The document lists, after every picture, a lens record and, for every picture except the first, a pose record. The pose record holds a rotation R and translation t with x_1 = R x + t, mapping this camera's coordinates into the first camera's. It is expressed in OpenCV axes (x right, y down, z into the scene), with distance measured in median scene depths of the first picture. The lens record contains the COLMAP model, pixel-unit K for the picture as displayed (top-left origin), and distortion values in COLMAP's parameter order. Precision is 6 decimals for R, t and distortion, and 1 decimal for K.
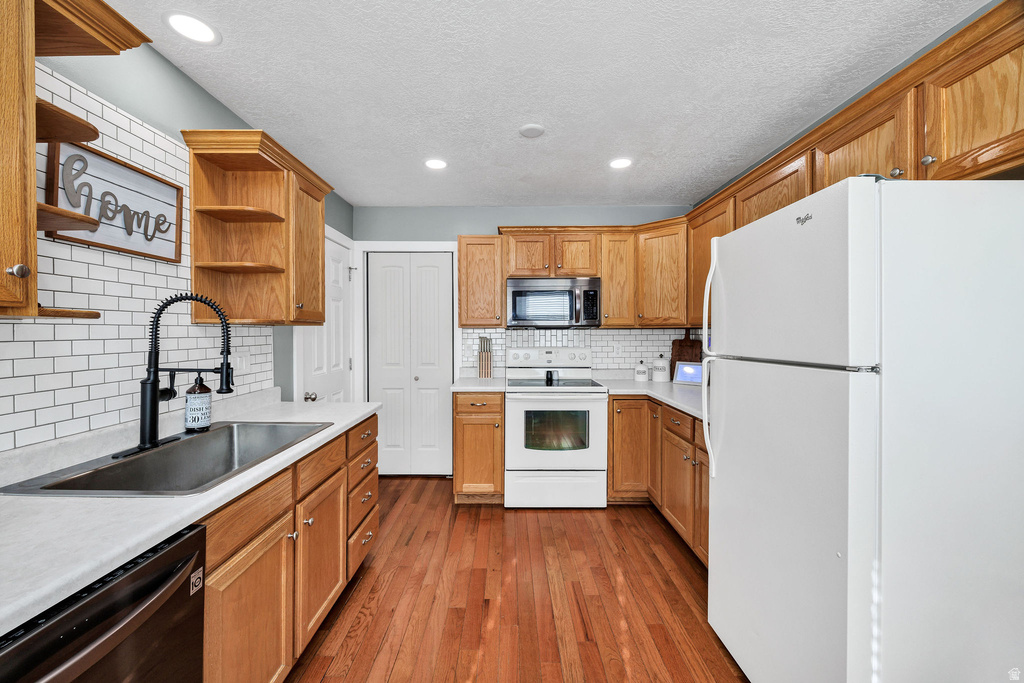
lens RADIAL K [[401.2, 0, 513.5], [0, 401.2, 336.6], [0, 0, 1]] dist [-0.003314, -0.000368]
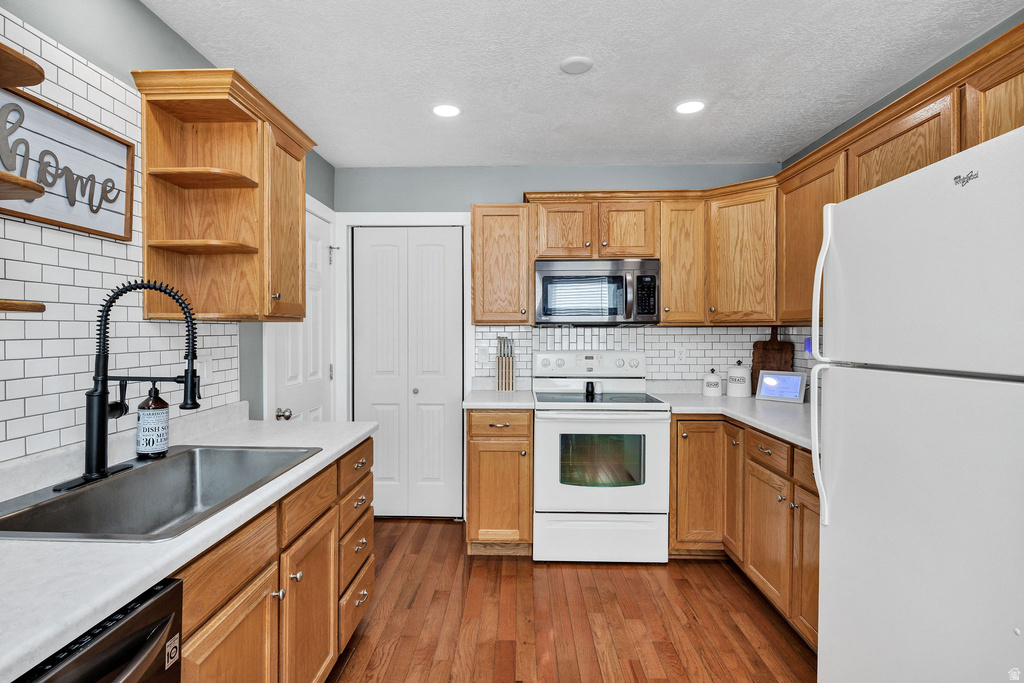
lens RADIAL K [[524.8, 0, 510.8], [0, 524.8, 337.7], [0, 0, 1]] dist [-0.008735, -0.000913]
pose [[0.999526, 0.001861, -0.030732, -0.049981], [-0.001812, 0.999997, 0.001609, 0.000581], [0.030735, -0.001553, 0.999526, 0.006039]]
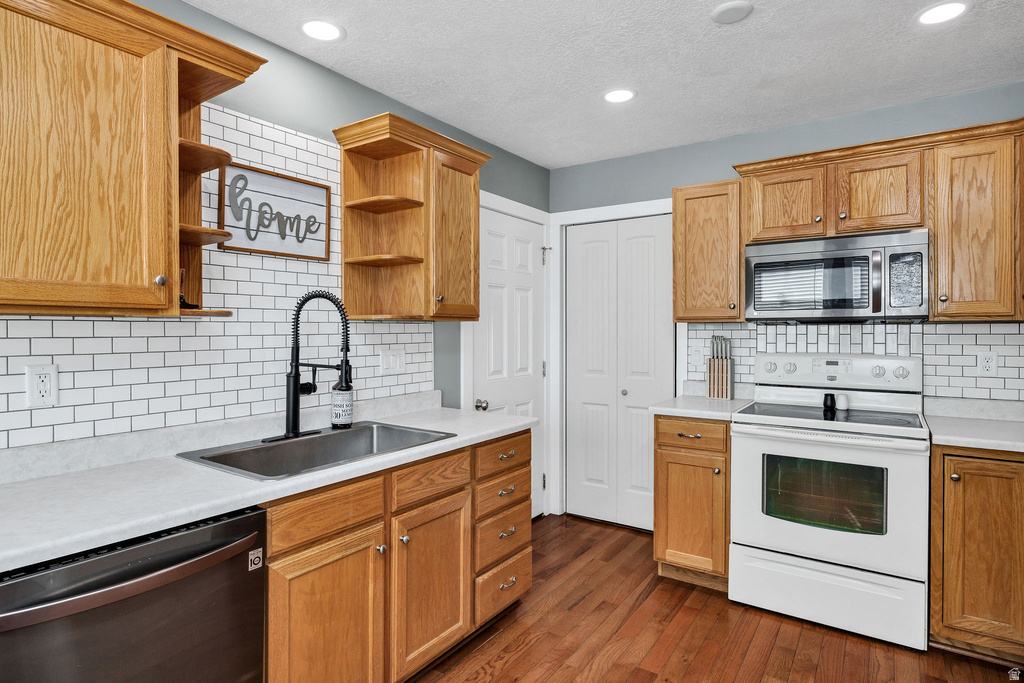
lens RADIAL K [[566.5, 0, 507.2], [0, 566.5, 335.0], [0, 0, 1]] dist [0.001869, -0.001440]
pose [[0.819148, 0.005984, -0.573551, 0.293678], [-0.006380, 0.999979, 0.001321, -0.000087], [0.573547, 0.002578, 0.819169, 0.063039]]
